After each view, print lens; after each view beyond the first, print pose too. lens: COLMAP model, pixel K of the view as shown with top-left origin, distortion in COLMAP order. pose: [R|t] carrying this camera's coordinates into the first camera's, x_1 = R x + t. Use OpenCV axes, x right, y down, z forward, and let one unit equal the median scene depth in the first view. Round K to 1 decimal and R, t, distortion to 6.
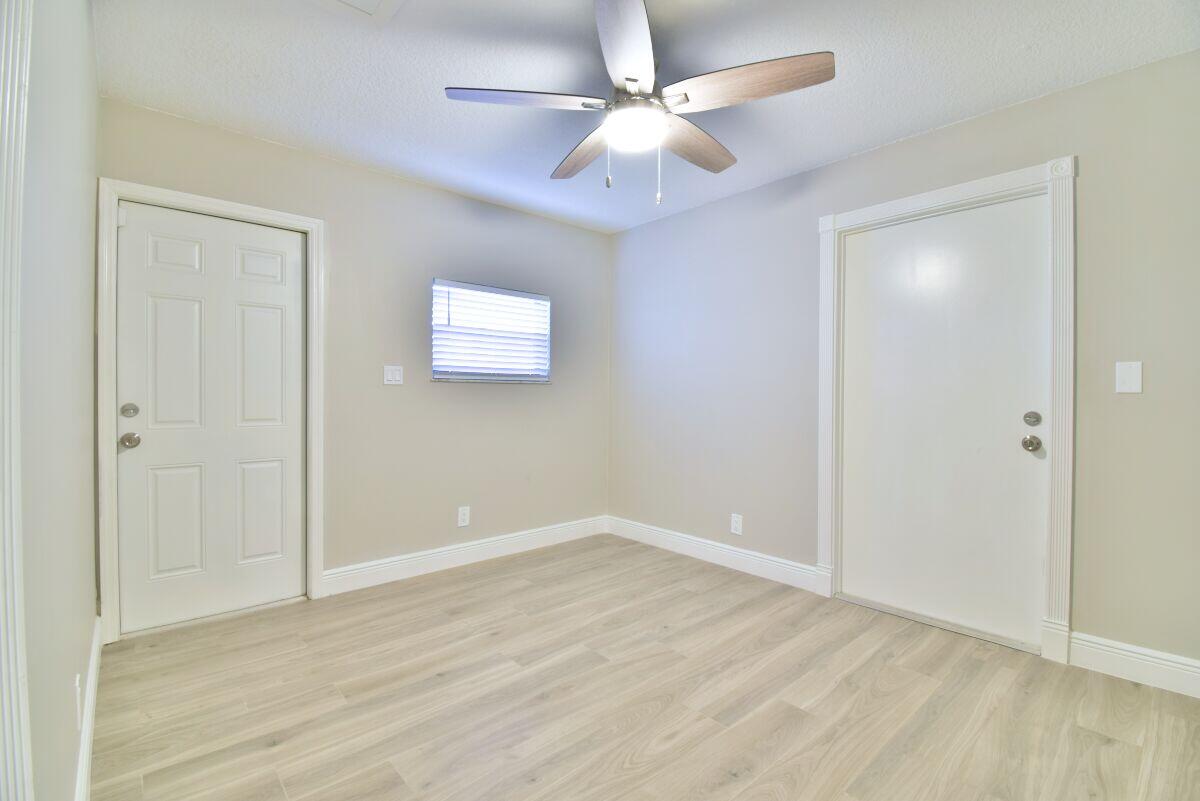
lens RADIAL K [[530.9, 0, 602.8], [0, 530.9, 397.6], [0, 0, 1]] dist [0.021711, -0.026992]
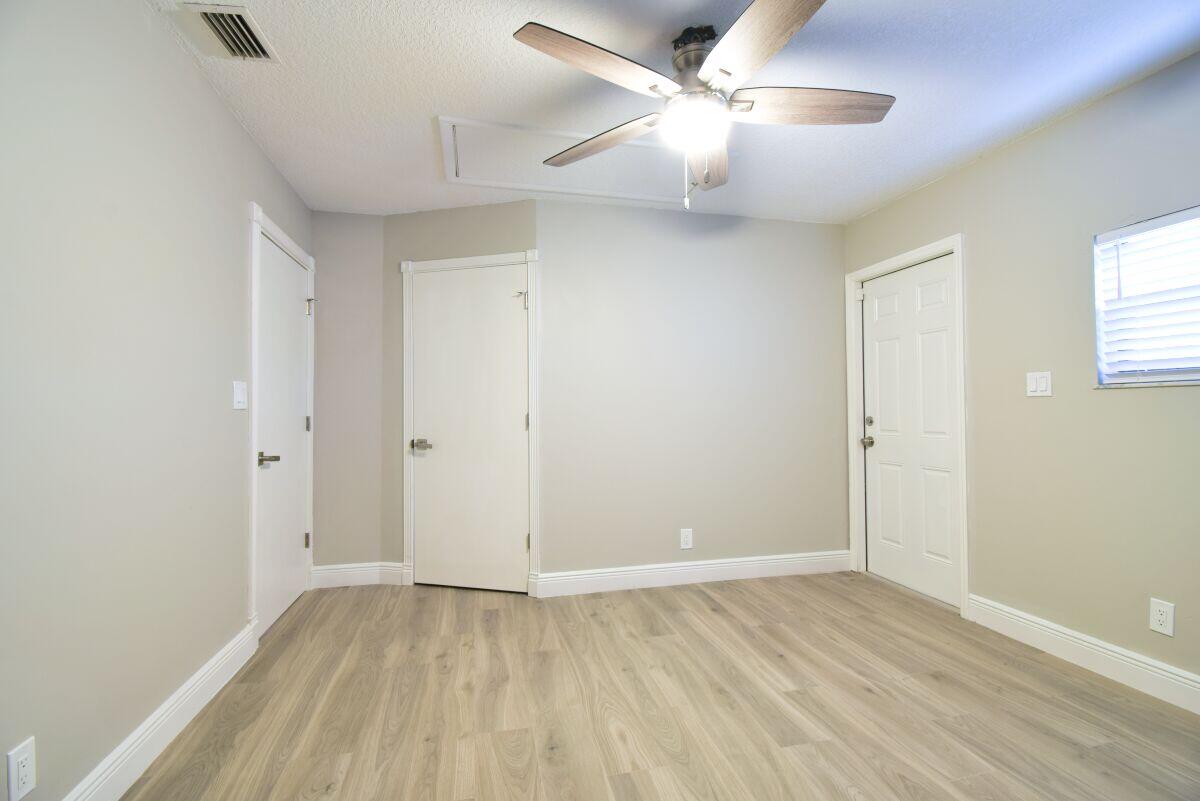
lens RADIAL K [[530.9, 0, 602.8], [0, 530.9, 397.6], [0, 0, 1]] dist [0.021711, -0.026992]
pose [[-0.479443, -0.025257, -0.877209, 0.828859], [-0.000836, 0.999598, -0.028324, 0.000167], [0.877572, -0.012847, -0.479272, 1.133138]]
